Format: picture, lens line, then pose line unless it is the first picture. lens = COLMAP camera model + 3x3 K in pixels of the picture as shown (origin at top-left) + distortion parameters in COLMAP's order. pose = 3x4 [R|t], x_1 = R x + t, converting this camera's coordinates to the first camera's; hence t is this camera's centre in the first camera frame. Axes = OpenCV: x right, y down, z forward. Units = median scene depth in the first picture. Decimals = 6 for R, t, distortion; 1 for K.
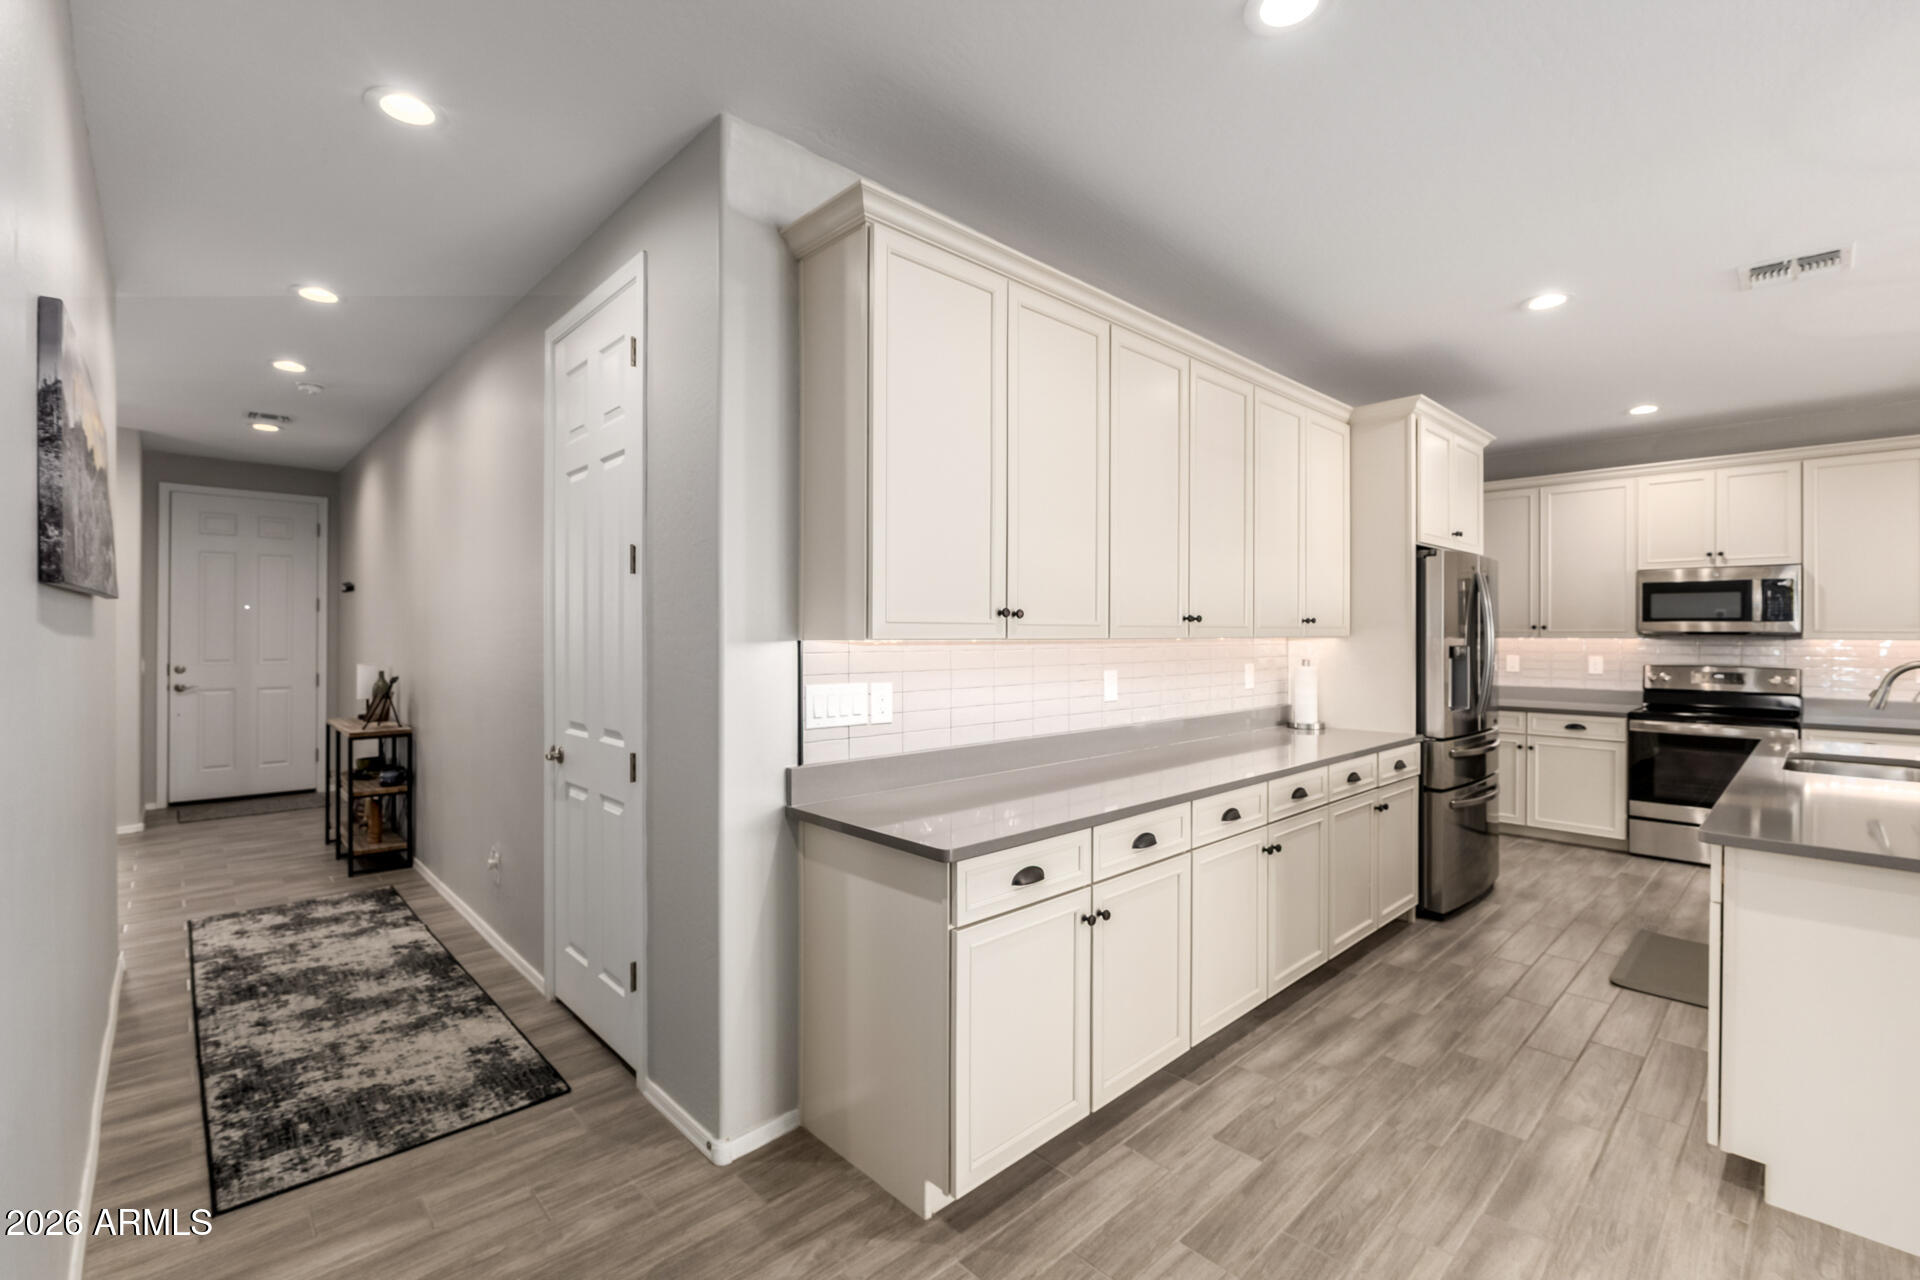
lens RADIAL K [[833.3, 0, 954.4], [0, 833.3, 635.8], [0, 0, 1]] dist [-0.007965, 0.000273]
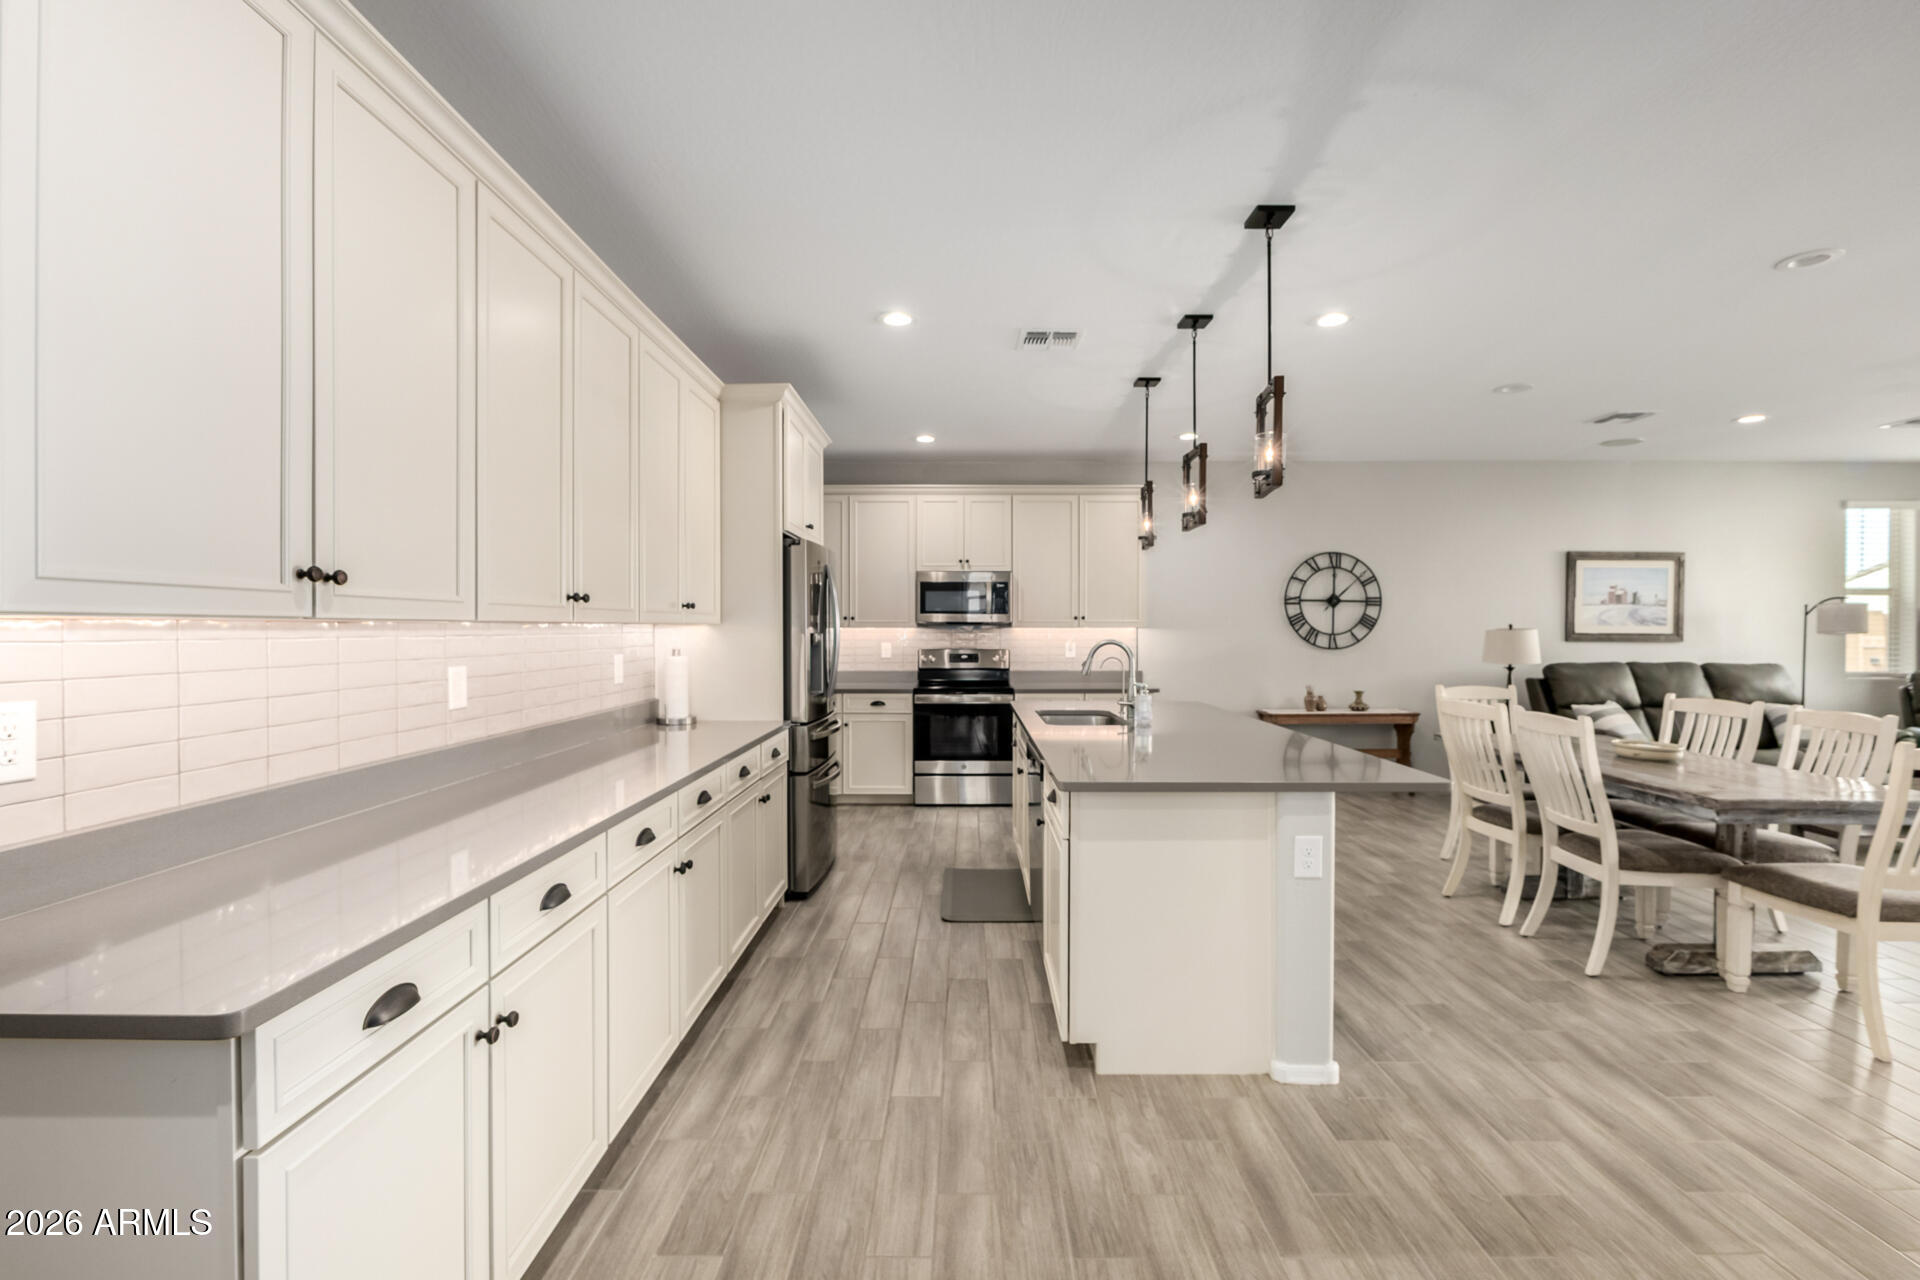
lens RADIAL K [[833.3, 0, 954.4], [0, 833.3, 635.8], [0, 0, 1]] dist [-0.007965, 0.000273]
pose [[0.688035, -0.008412, 0.725629, -0.042083], [0.005131, 0.999964, 0.006726, 0.011580], [-0.725660, -0.000905, 0.688053, 0.184125]]
